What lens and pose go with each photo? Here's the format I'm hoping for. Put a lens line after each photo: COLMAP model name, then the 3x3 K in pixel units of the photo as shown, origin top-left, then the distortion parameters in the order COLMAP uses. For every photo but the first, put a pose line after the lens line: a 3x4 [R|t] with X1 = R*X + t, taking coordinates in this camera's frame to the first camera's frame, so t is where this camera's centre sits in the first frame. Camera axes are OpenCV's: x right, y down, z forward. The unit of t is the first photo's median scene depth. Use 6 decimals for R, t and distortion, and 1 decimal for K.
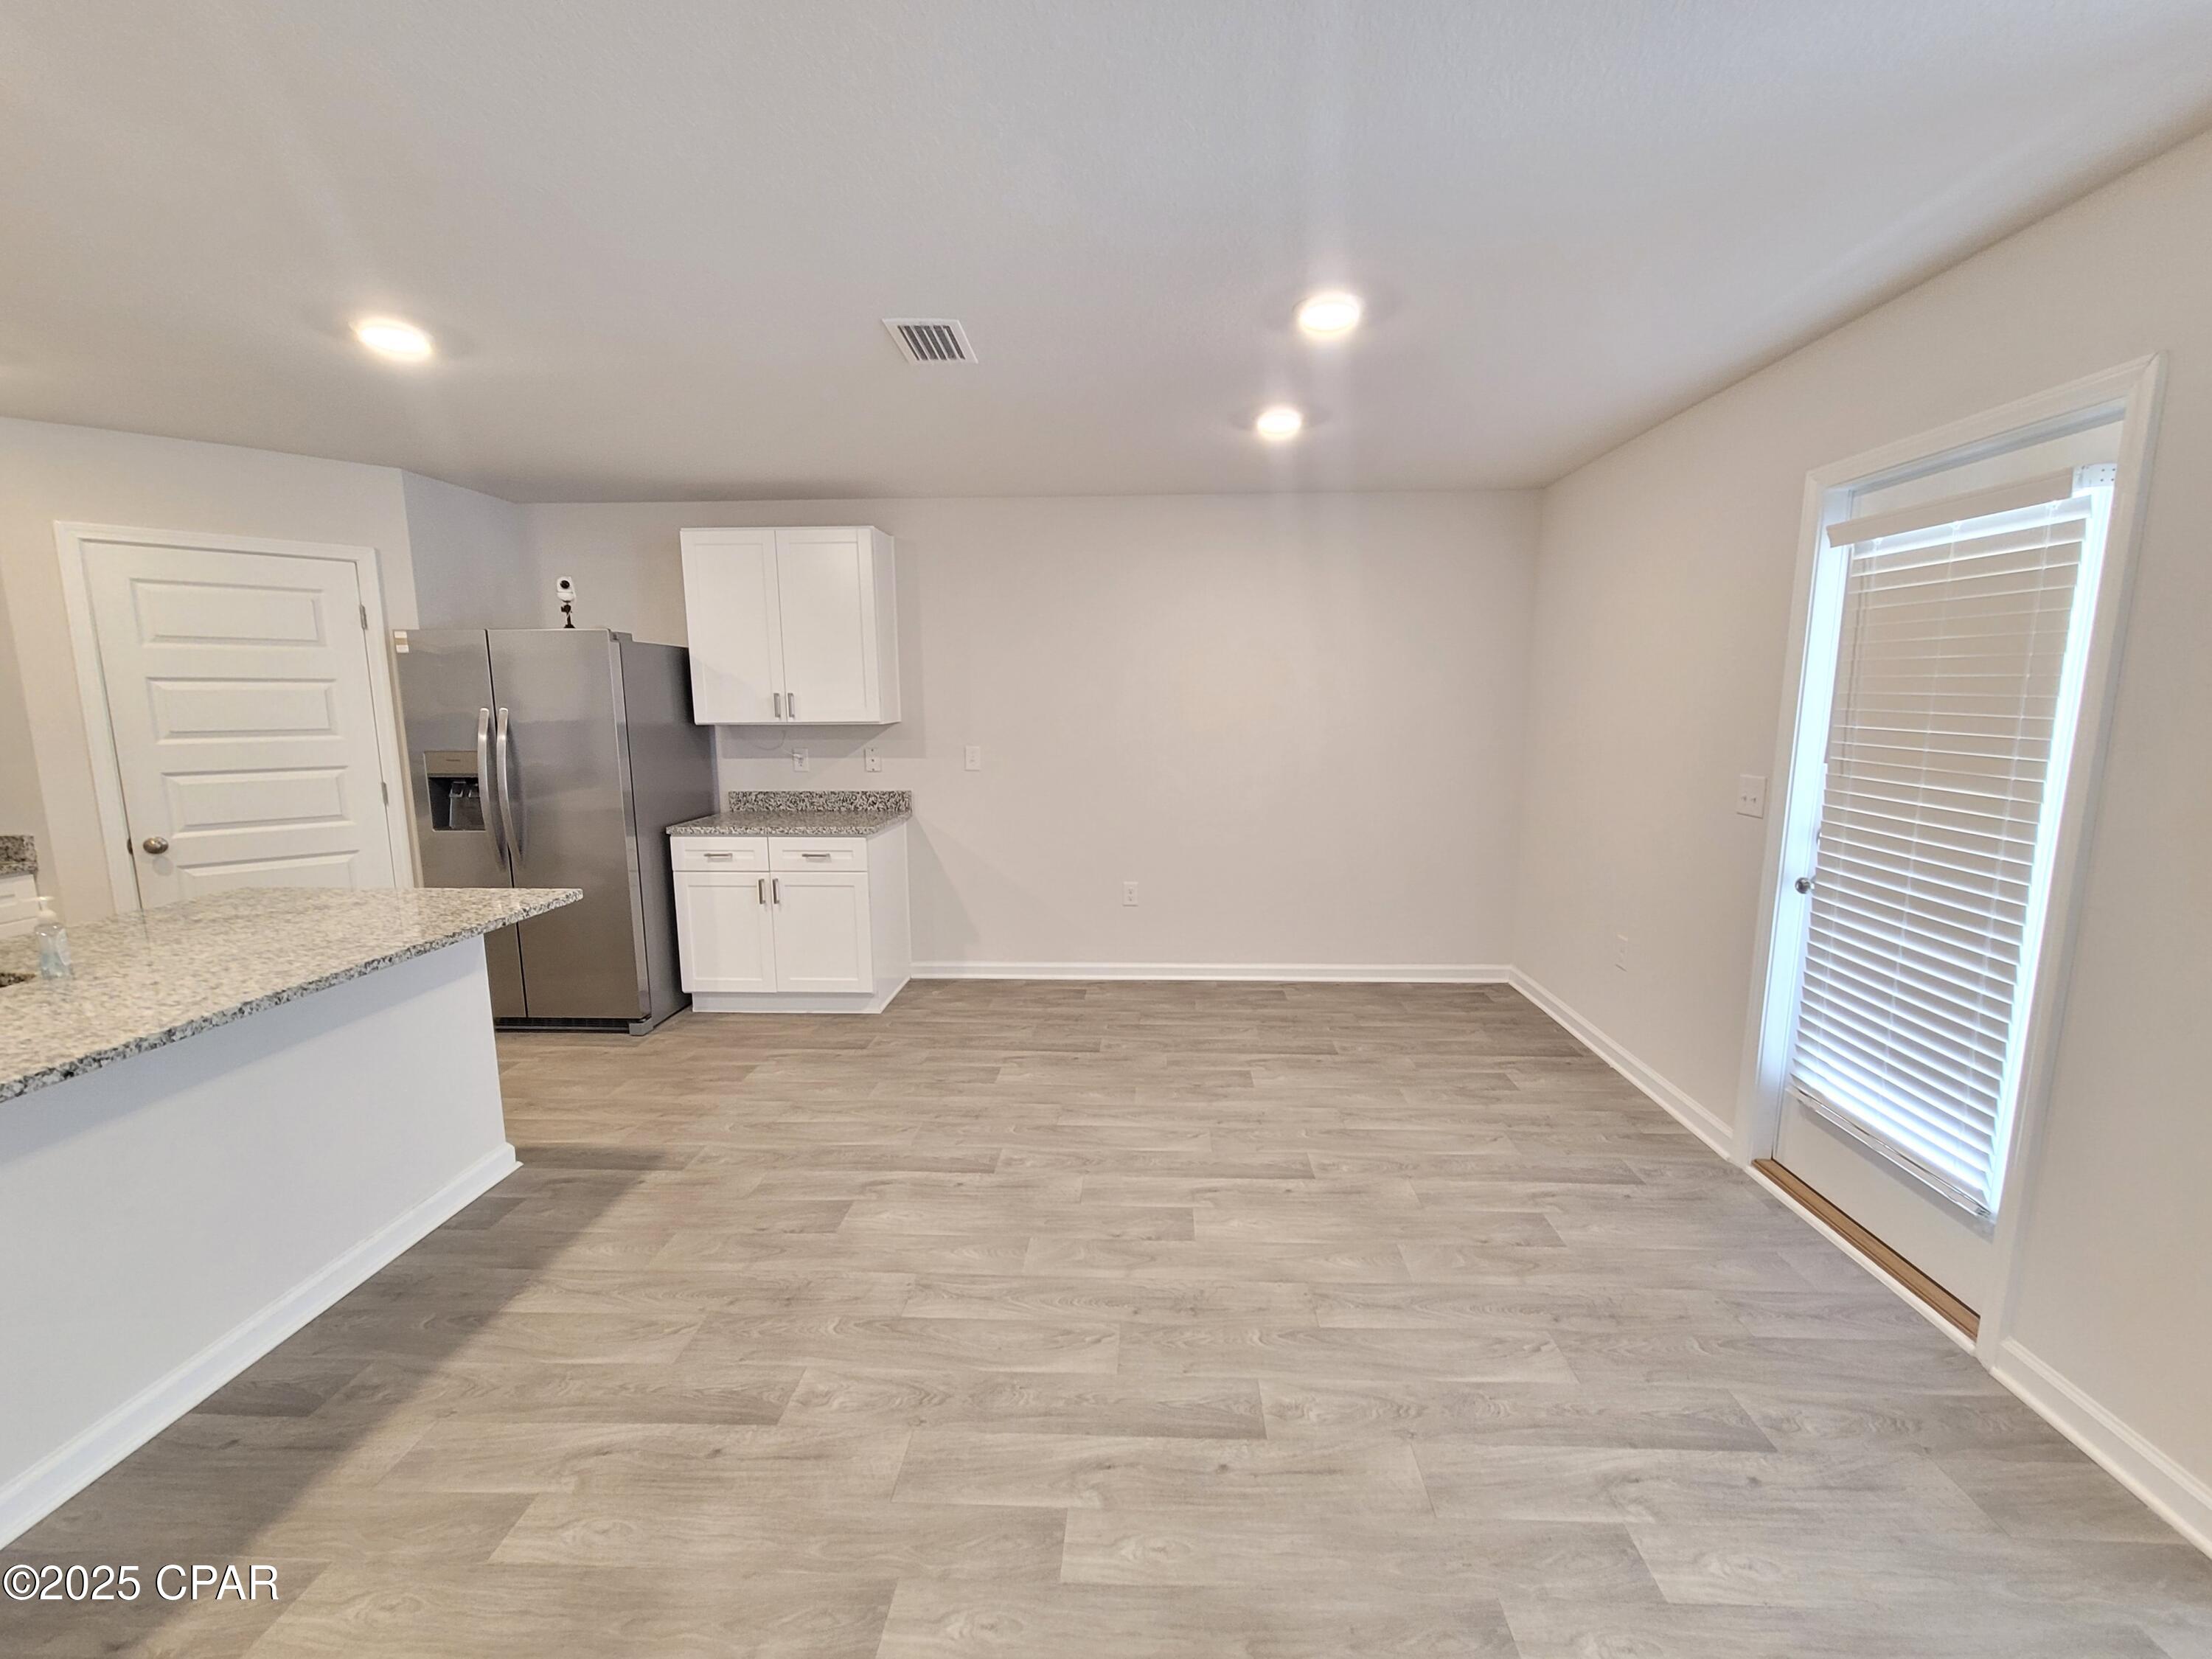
lens RADIAL K [[899.7, 0, 1136.3], [0, 899.7, 829.3], [0, 0, 1]] dist [0.000753, -0.000107]
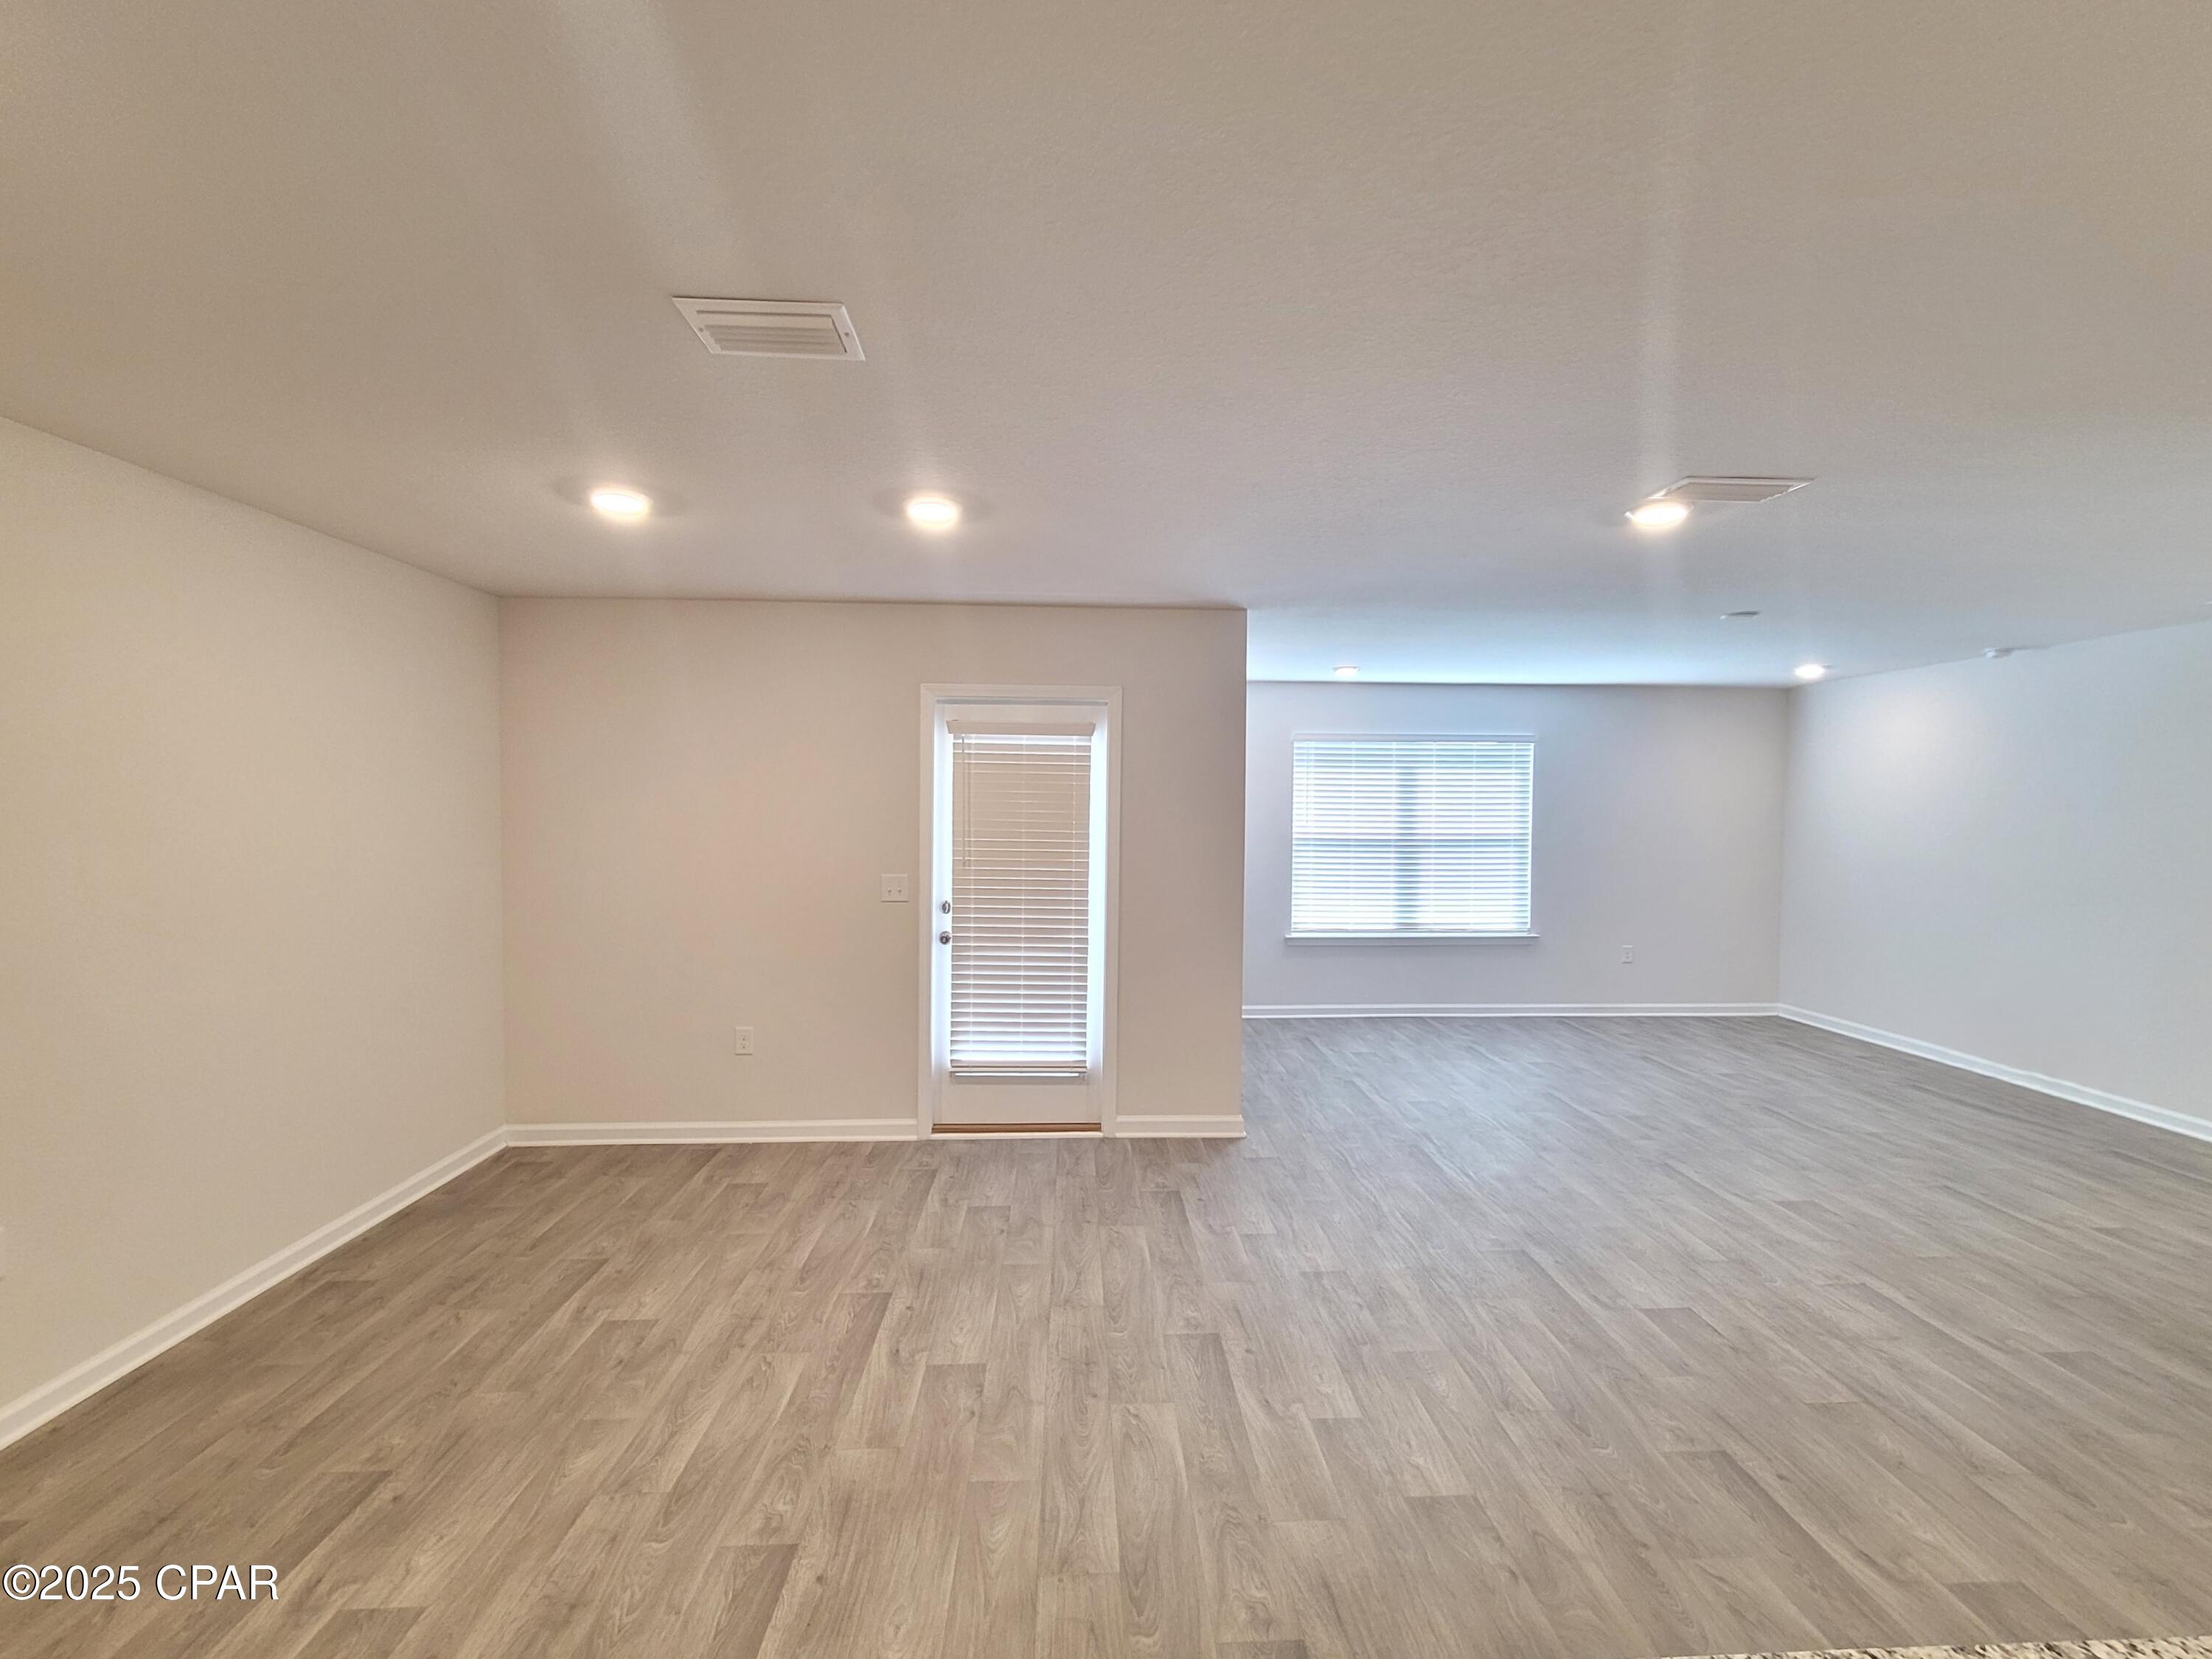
lens RADIAL K [[917.1, 0, 1106.0], [0, 917.1, 829.5], [0, 0, 1]] dist [-0.001343, -0.000045]
pose [[-0.068620, -0.020321, 0.997436, -0.851744], [0.140137, 0.989683, 0.029804, -0.130904], [-0.987751, 0.141823, -0.065065, 0.755325]]
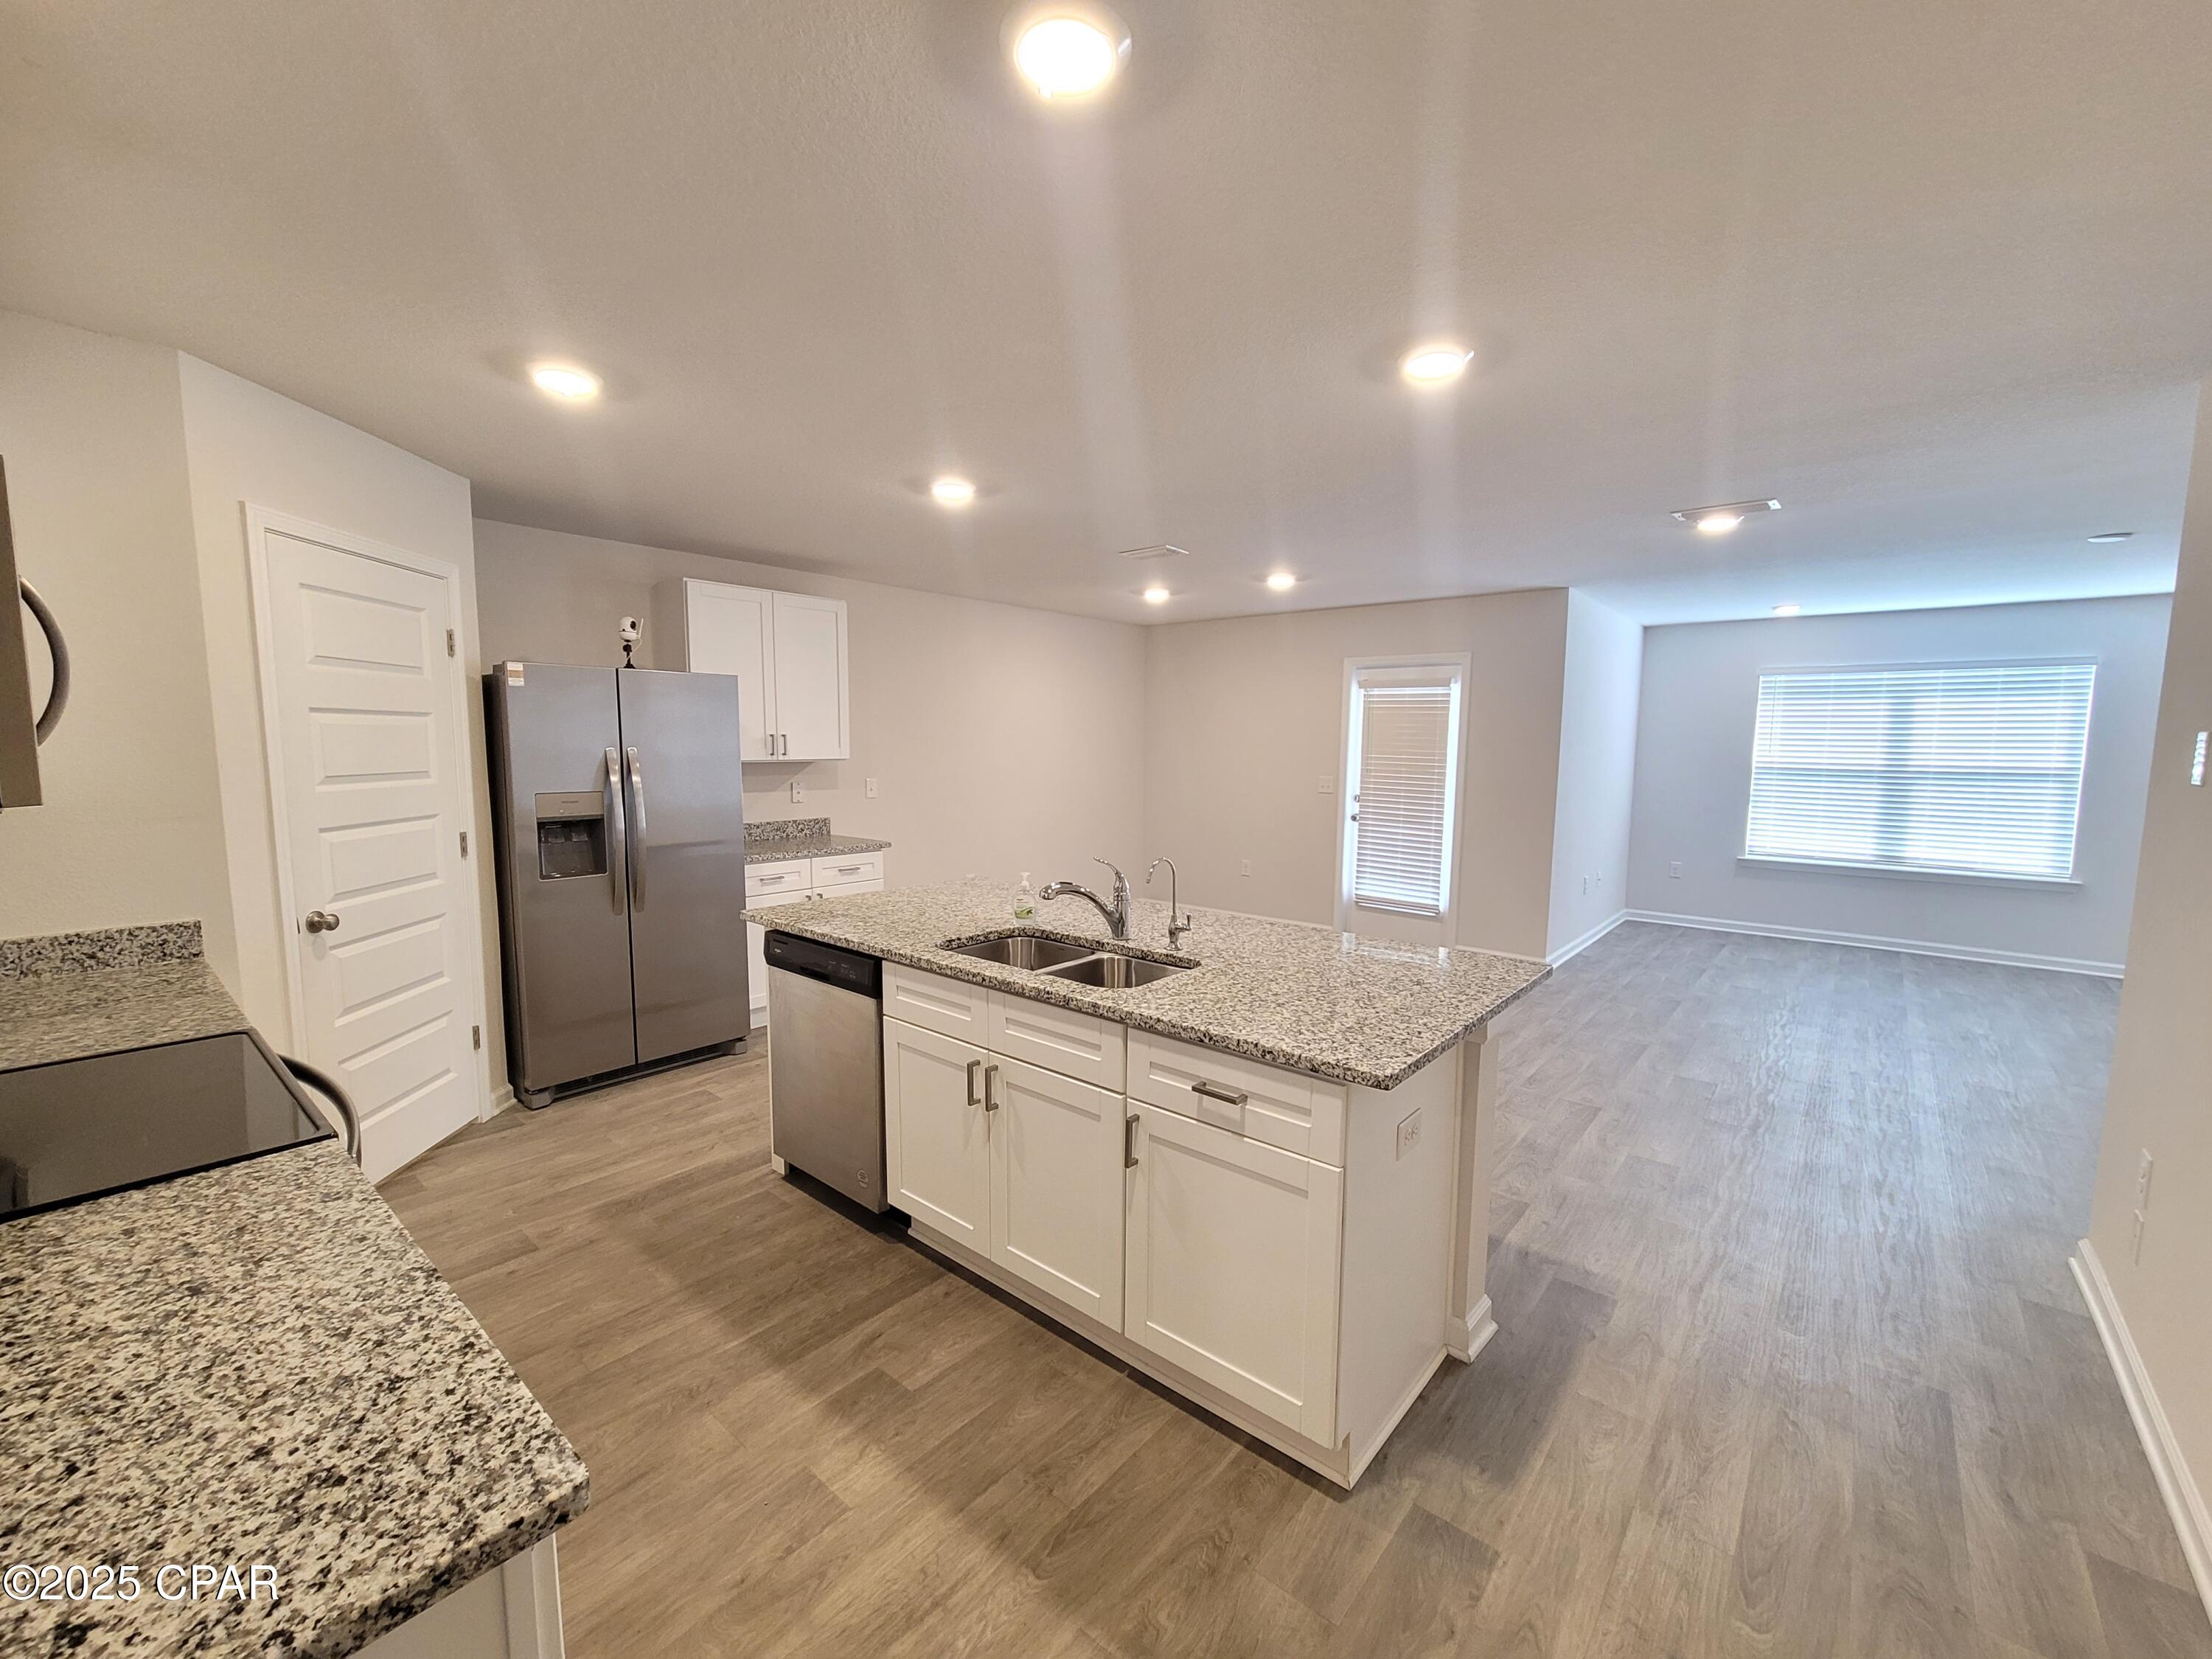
lens RADIAL K [[899.7, 0, 1136.3], [0, 899.7, 829.3], [0, 0, 1]] dist [0.000753, -0.000107]
pose [[0.601628, -0.070174, 0.795688, -1.579123], [0.104347, 0.994502, 0.008810, 0.006939], [-0.791932, 0.077727, 0.605642, -0.050828]]
